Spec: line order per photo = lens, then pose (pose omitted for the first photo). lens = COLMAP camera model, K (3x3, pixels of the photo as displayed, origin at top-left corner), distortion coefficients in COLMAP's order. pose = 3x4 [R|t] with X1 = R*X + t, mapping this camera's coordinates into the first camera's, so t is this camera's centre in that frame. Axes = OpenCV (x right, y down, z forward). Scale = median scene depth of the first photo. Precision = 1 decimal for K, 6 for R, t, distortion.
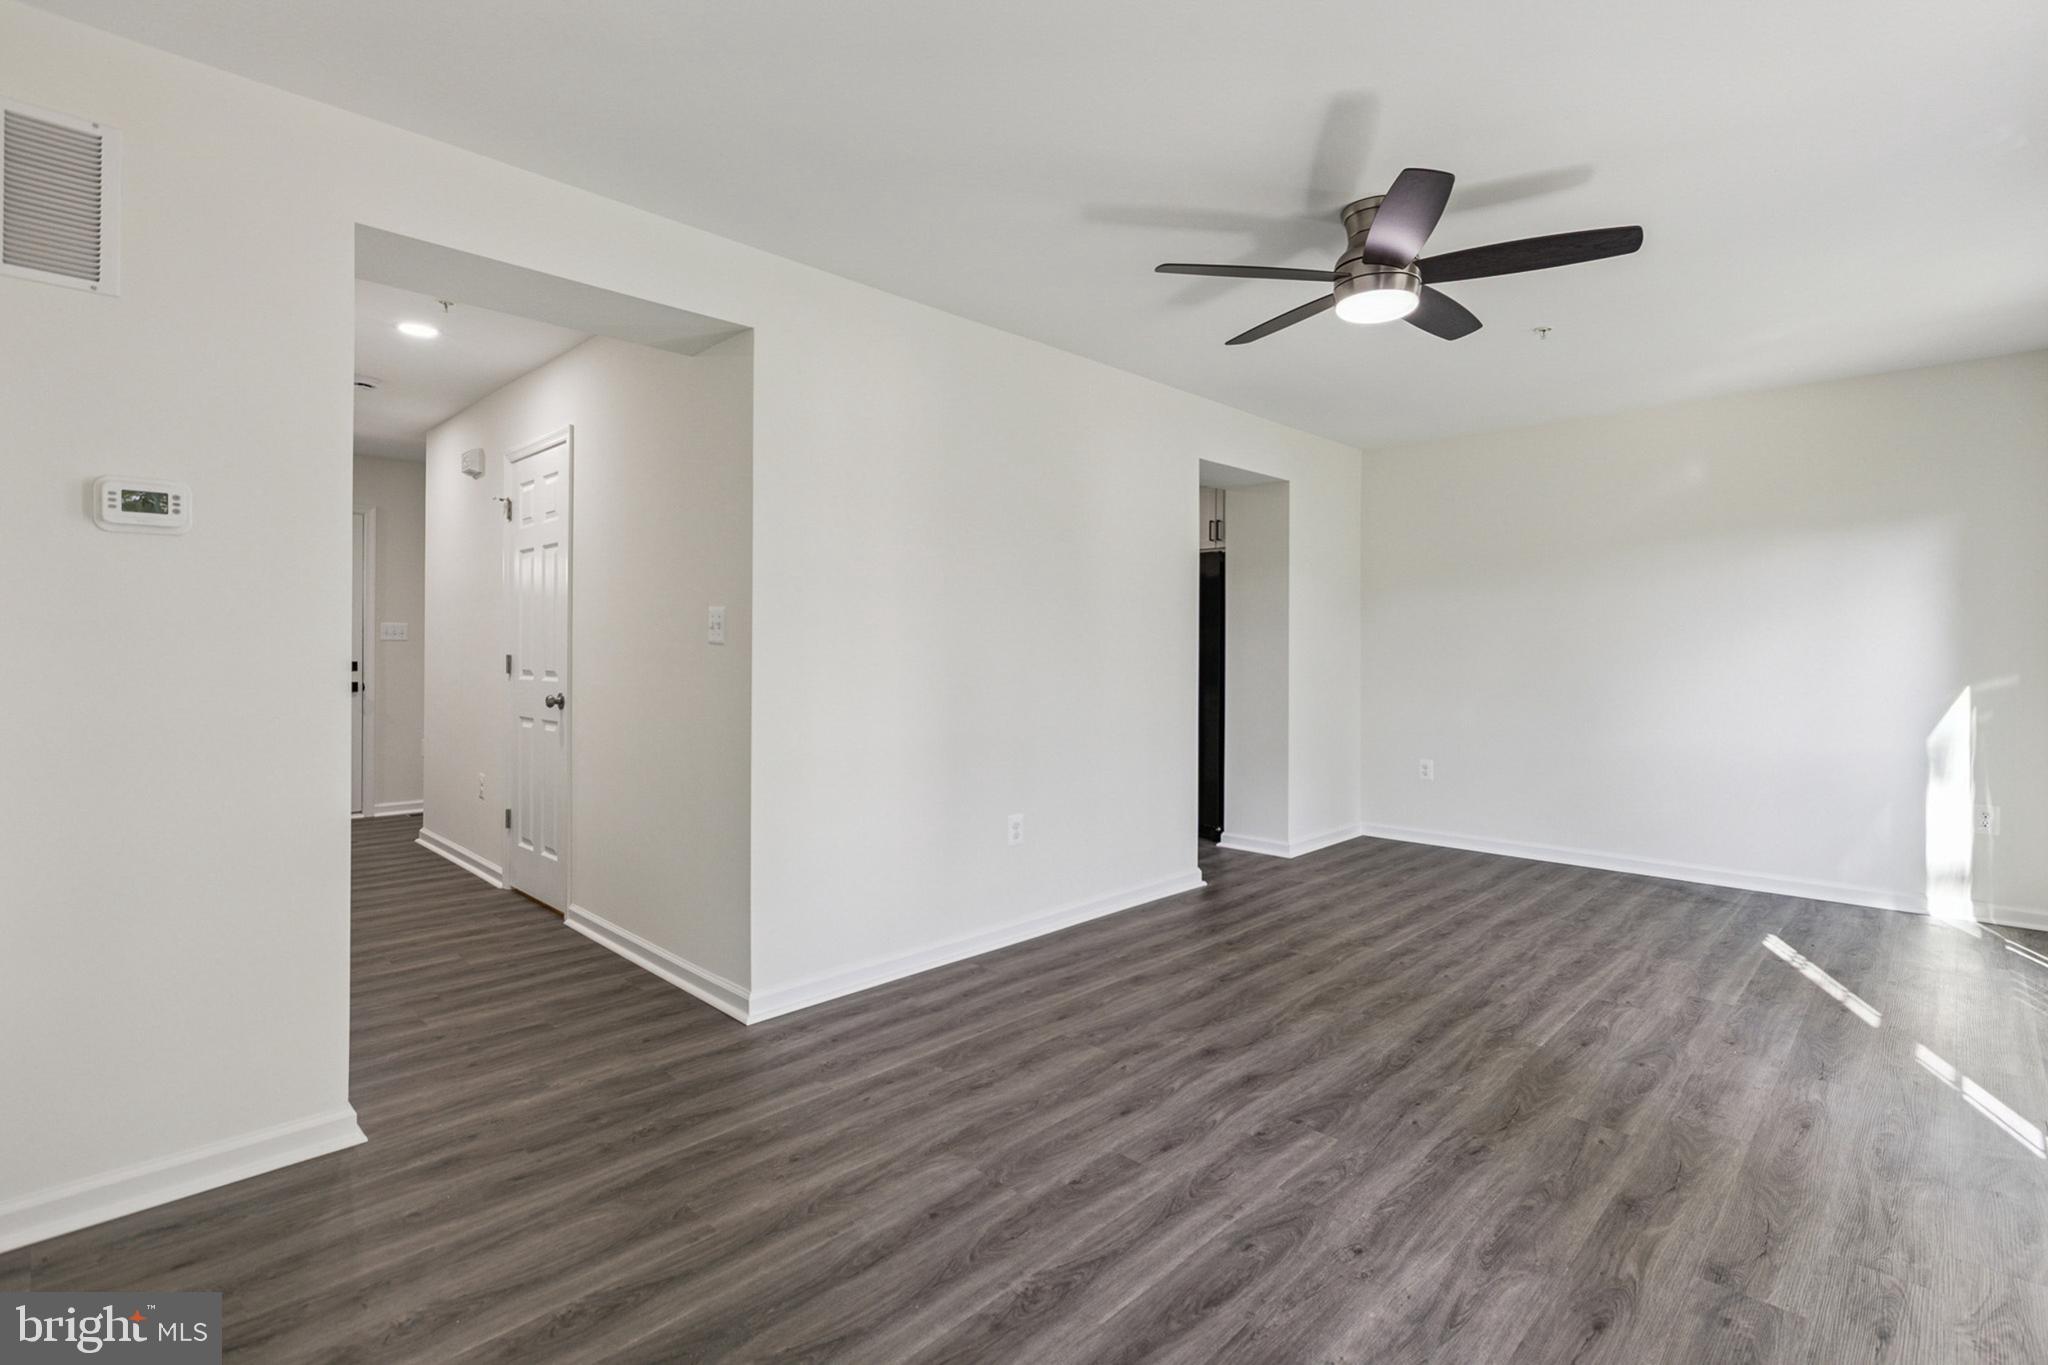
lens RADIAL K [[956.3, 0, 1039.7], [0, 956.3, 669.1], [0, 0, 1]] dist [-0.004096, -0.000221]
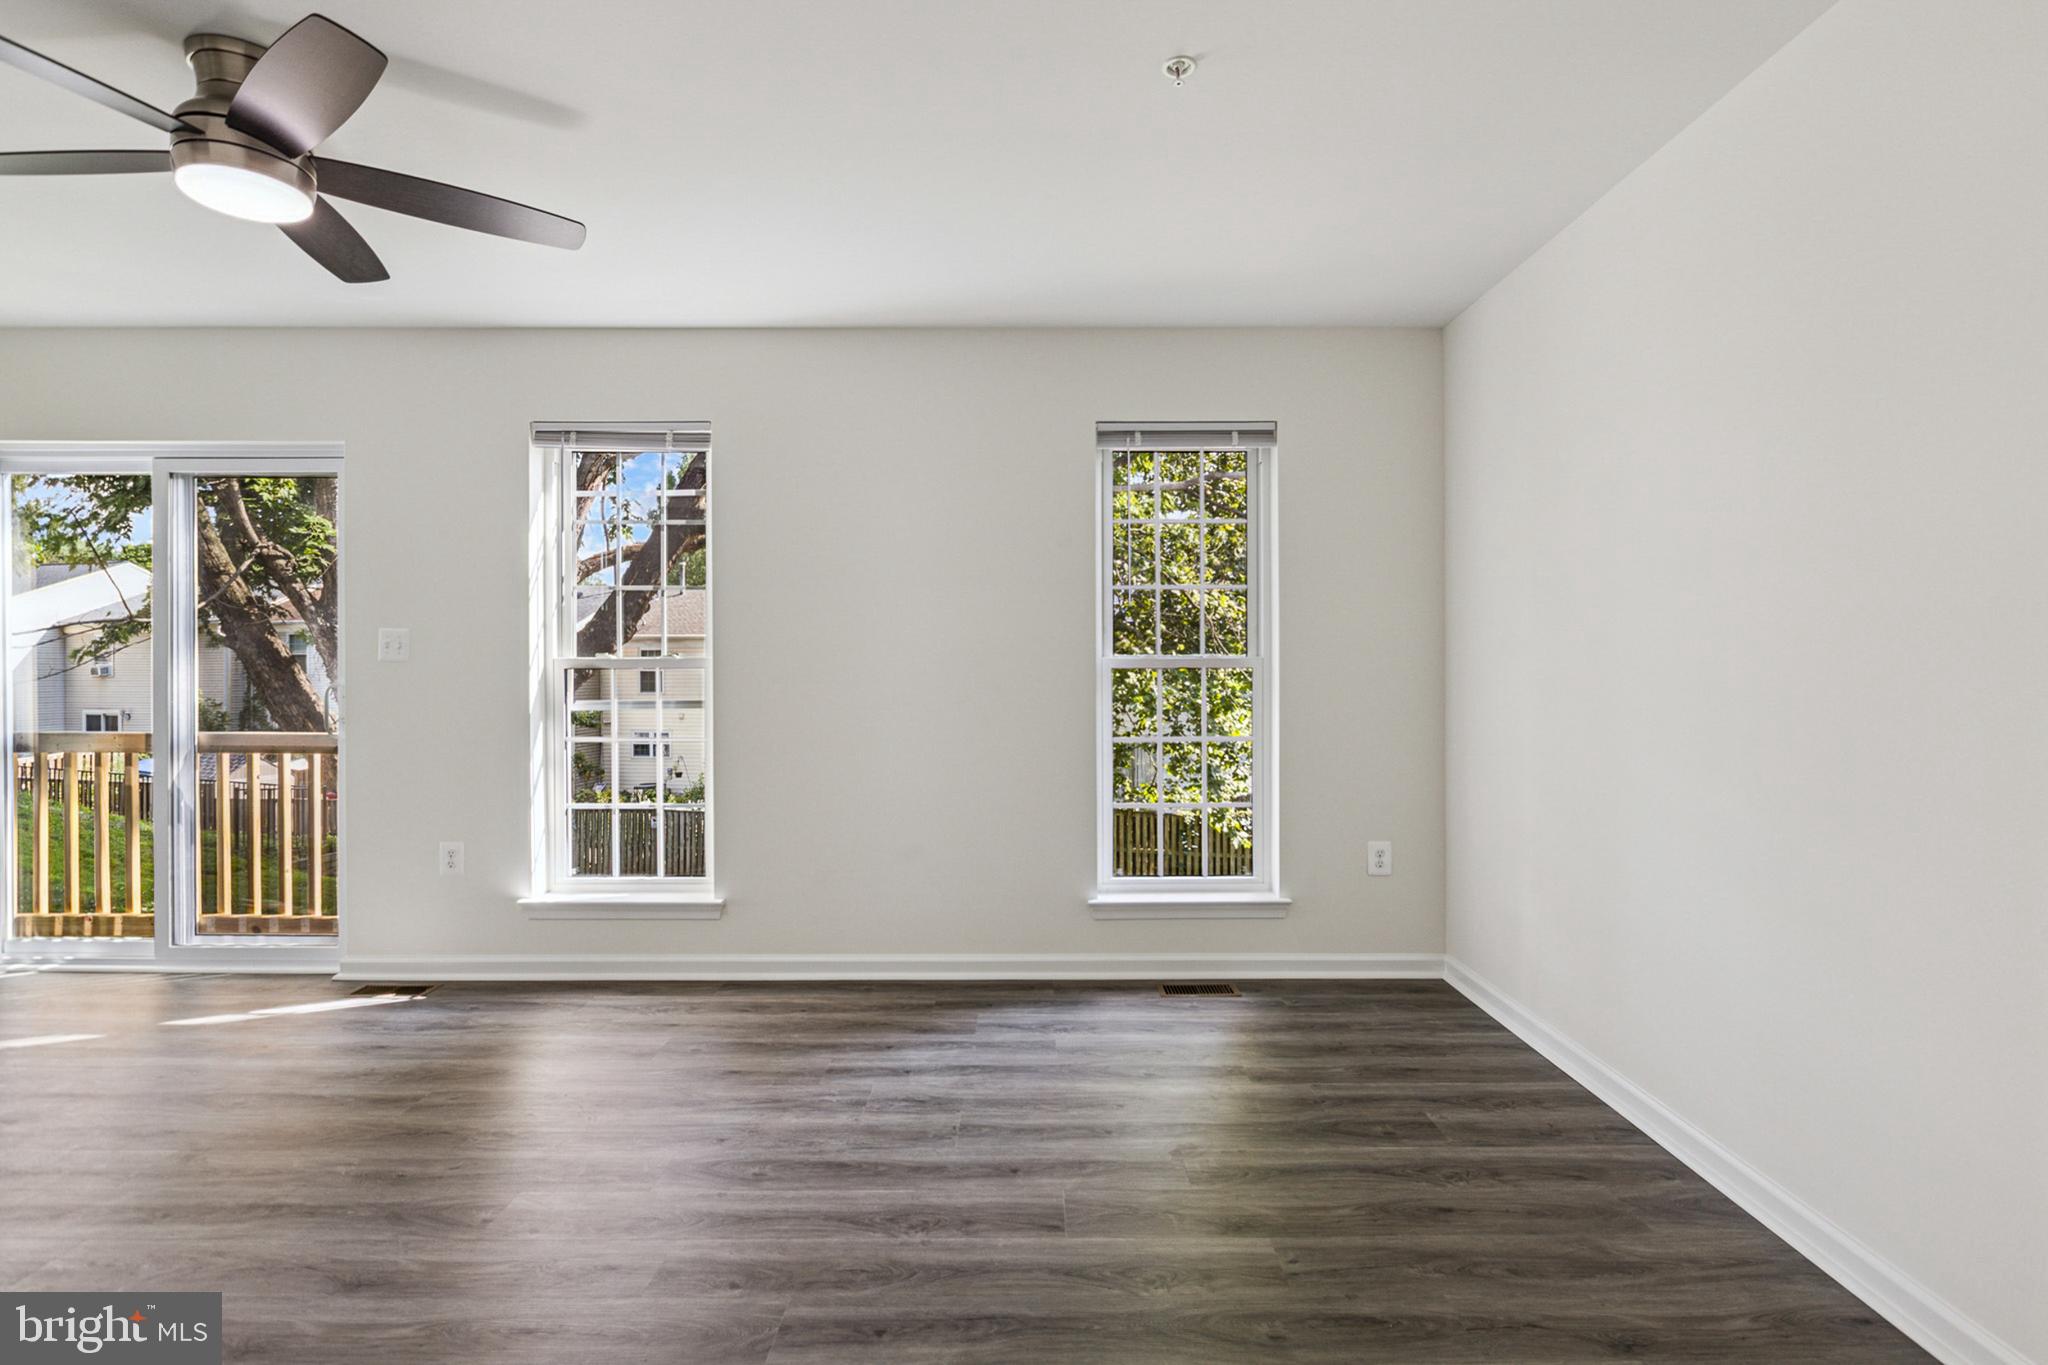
lens RADIAL K [[956.3, 0, 1039.7], [0, 956.3, 669.1], [0, 0, 1]] dist [-0.004096, -0.000221]
pose [[-0.693205, -0.008847, 0.720686, -0.600488], [0.015364, 0.999516, 0.027048, -0.029710], [-0.720577, 0.029823, -0.692734, 1.077962]]
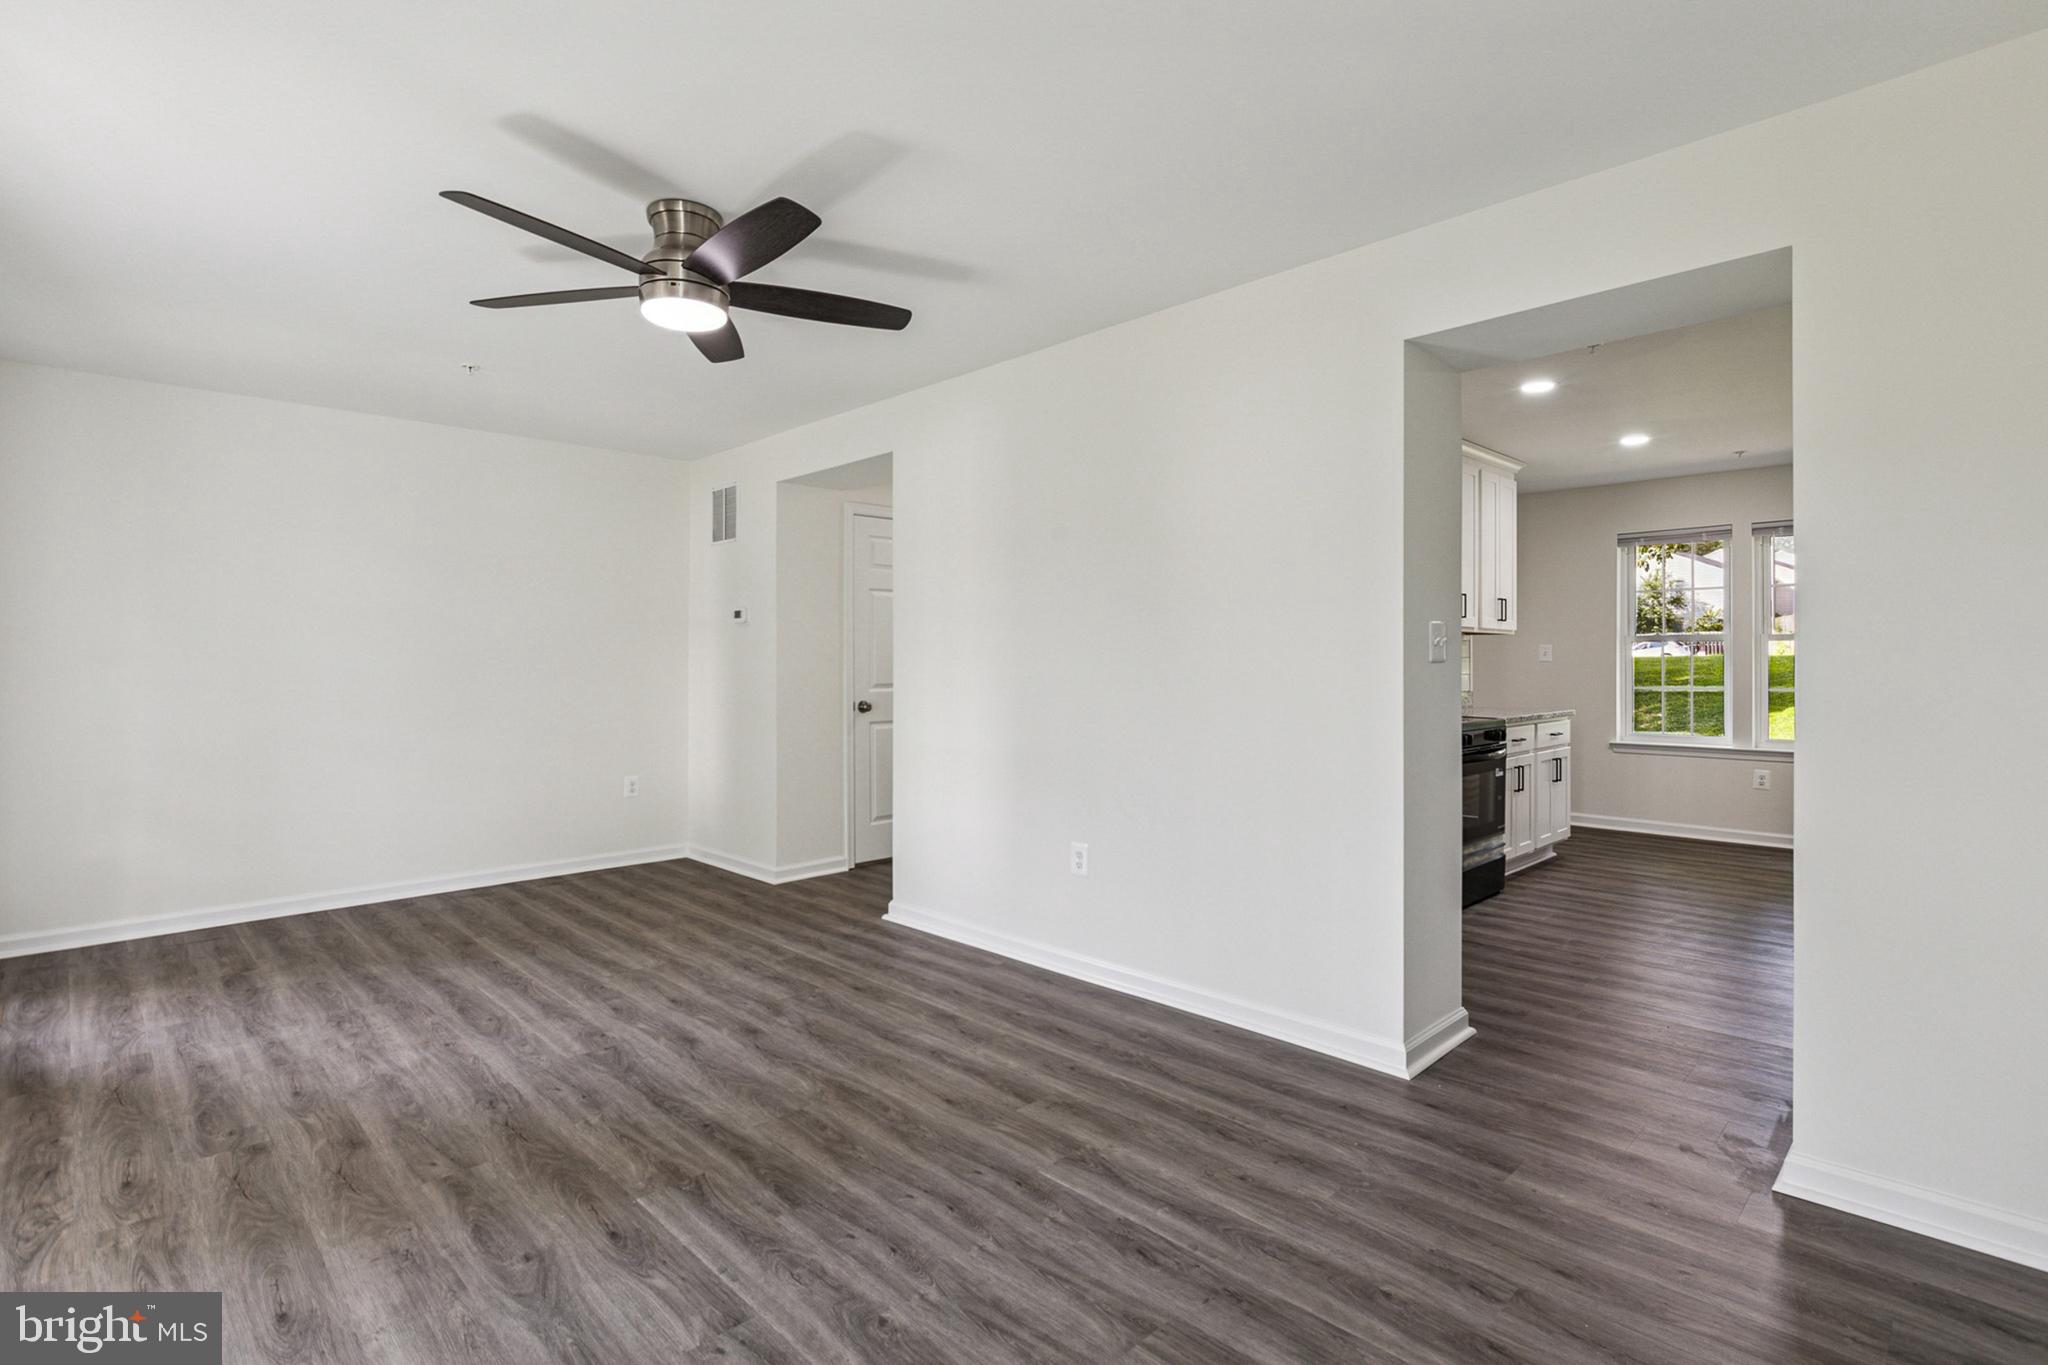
lens RADIAL K [[982.4, 0, 1038.4], [0, 982.4, 666.2], [0, 0, 1]] dist [-0.005060, -0.001022]
pose [[-0.019618, -0.000994, -0.999807, 1.355892], [-0.020659, 0.999786, -0.000588, -0.030371], [0.999594, 0.020643, -0.019634, 1.391970]]
